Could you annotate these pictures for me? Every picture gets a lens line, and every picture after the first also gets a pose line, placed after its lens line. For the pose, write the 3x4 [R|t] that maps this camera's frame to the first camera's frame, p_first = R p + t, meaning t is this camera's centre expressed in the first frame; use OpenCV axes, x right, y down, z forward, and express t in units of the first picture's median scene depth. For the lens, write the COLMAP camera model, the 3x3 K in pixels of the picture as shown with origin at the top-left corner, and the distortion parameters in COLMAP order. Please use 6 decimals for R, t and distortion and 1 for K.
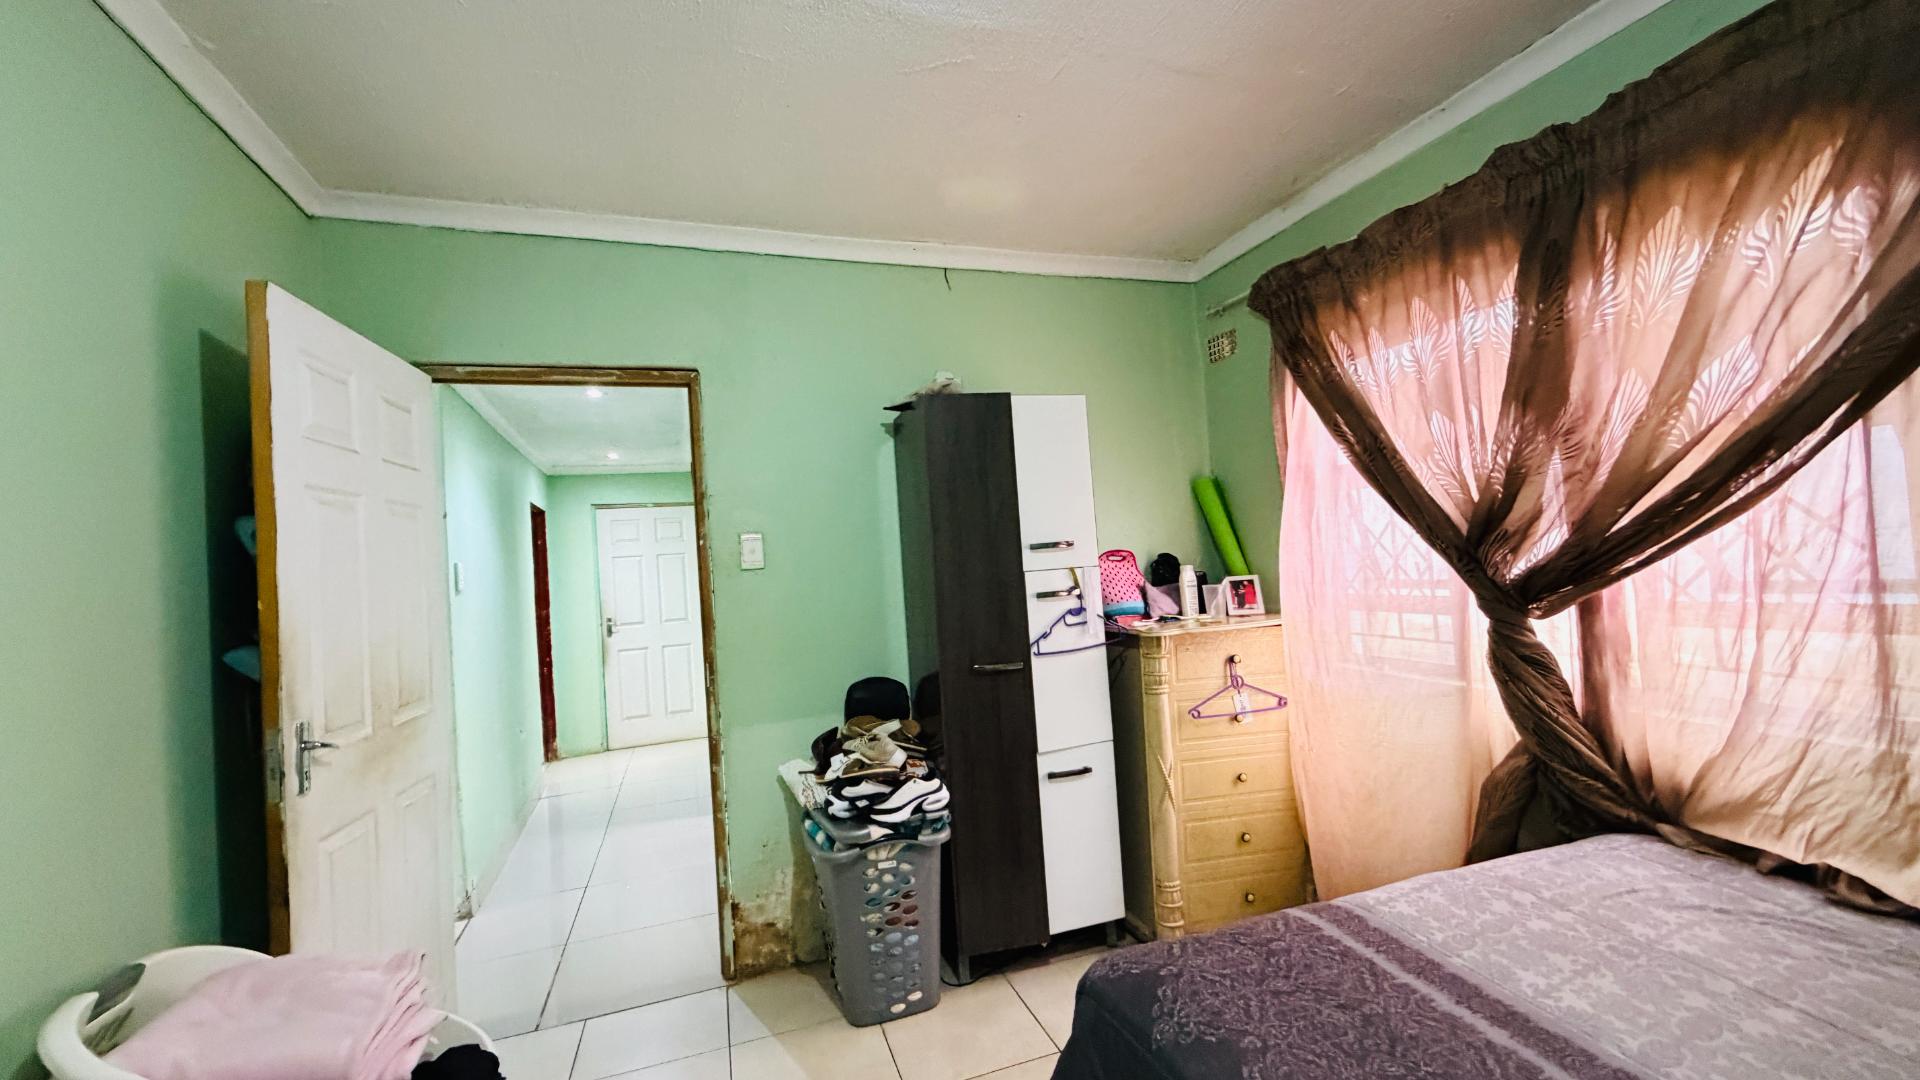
lens RADIAL K [[765.4, 0, 956.4], [0, 765.4, 546.5], [0, 0, 1]] dist [0.000569, -0.000096]
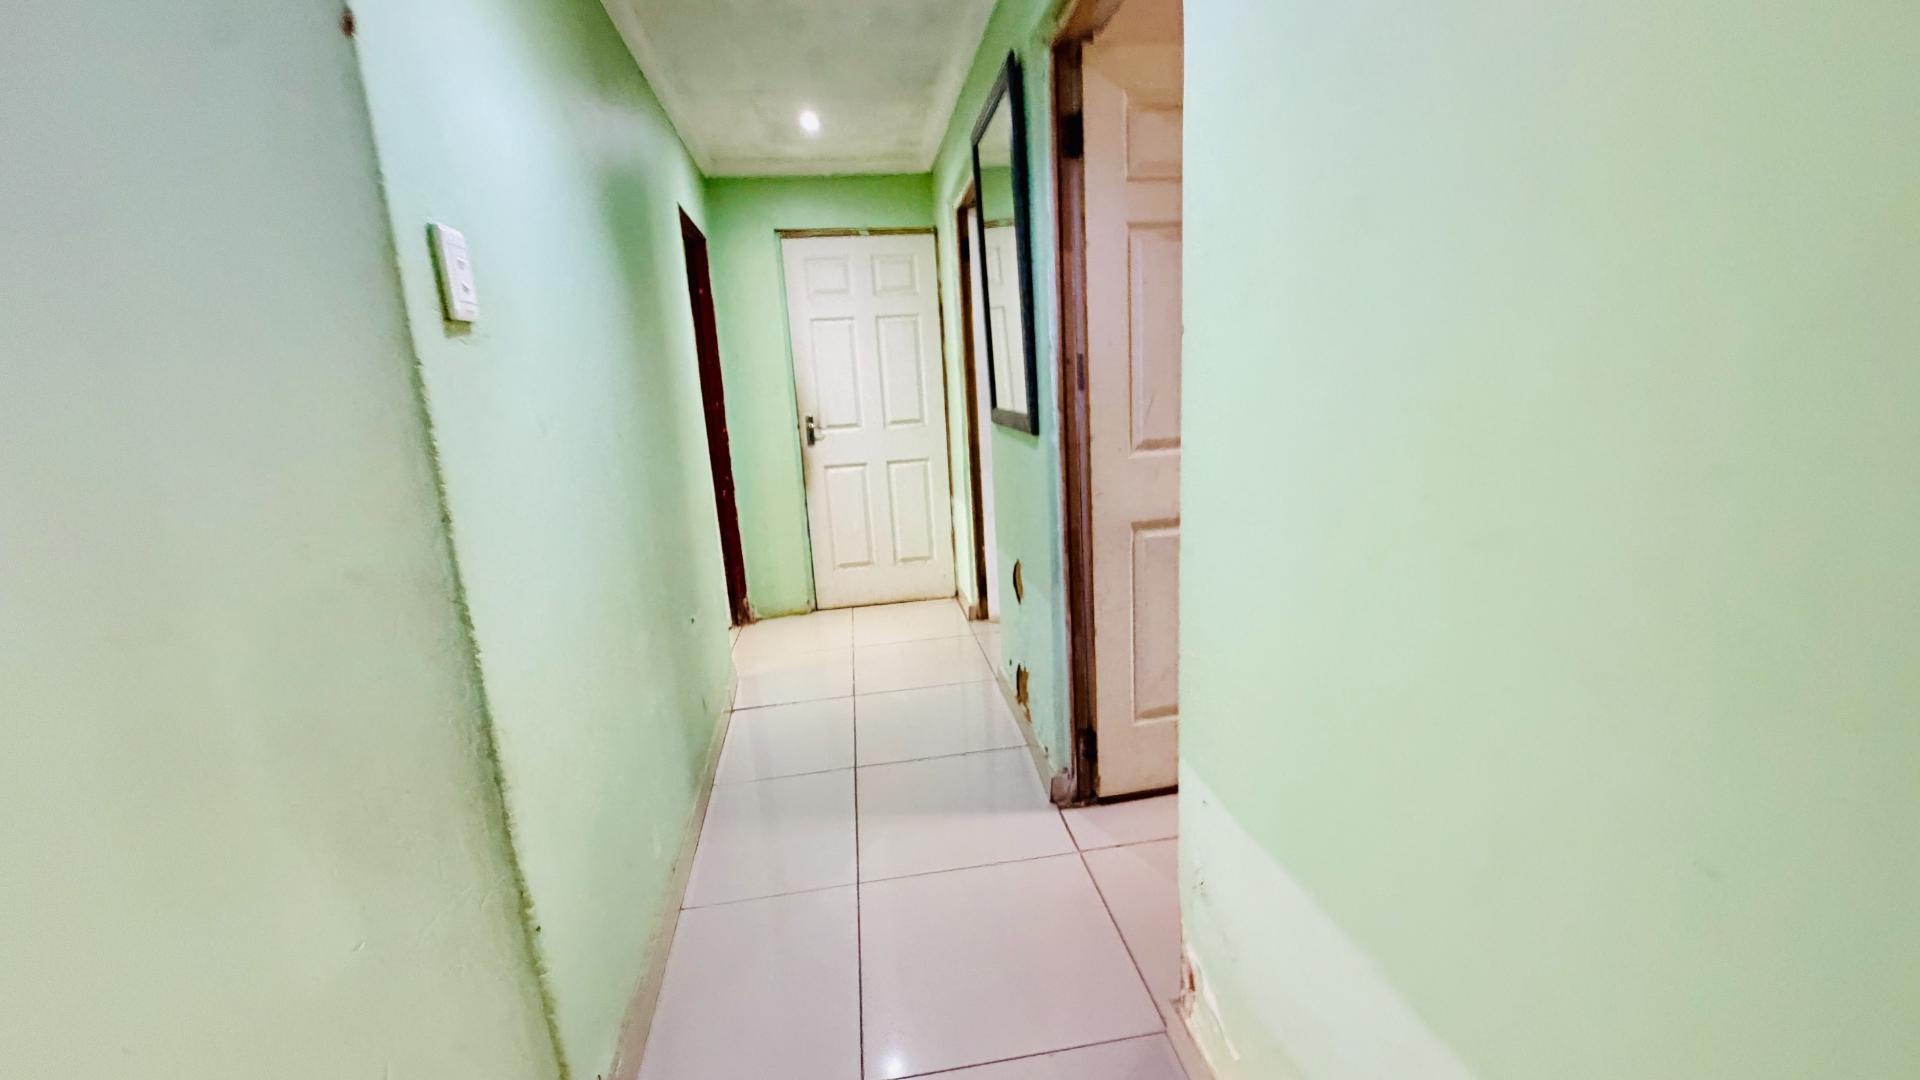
lens RADIAL K [[765.4, 0, 965.8], [0, 765.4, 539.5], [0, 0, 1]] dist [0.000569, -0.000096]
pose [[0.983109, 0.046572, -0.176998, -0.210010], [-0.002356, 0.970224, 0.242200, 0.038226], [0.183007, -0.237692, 0.953945, 0.391882]]
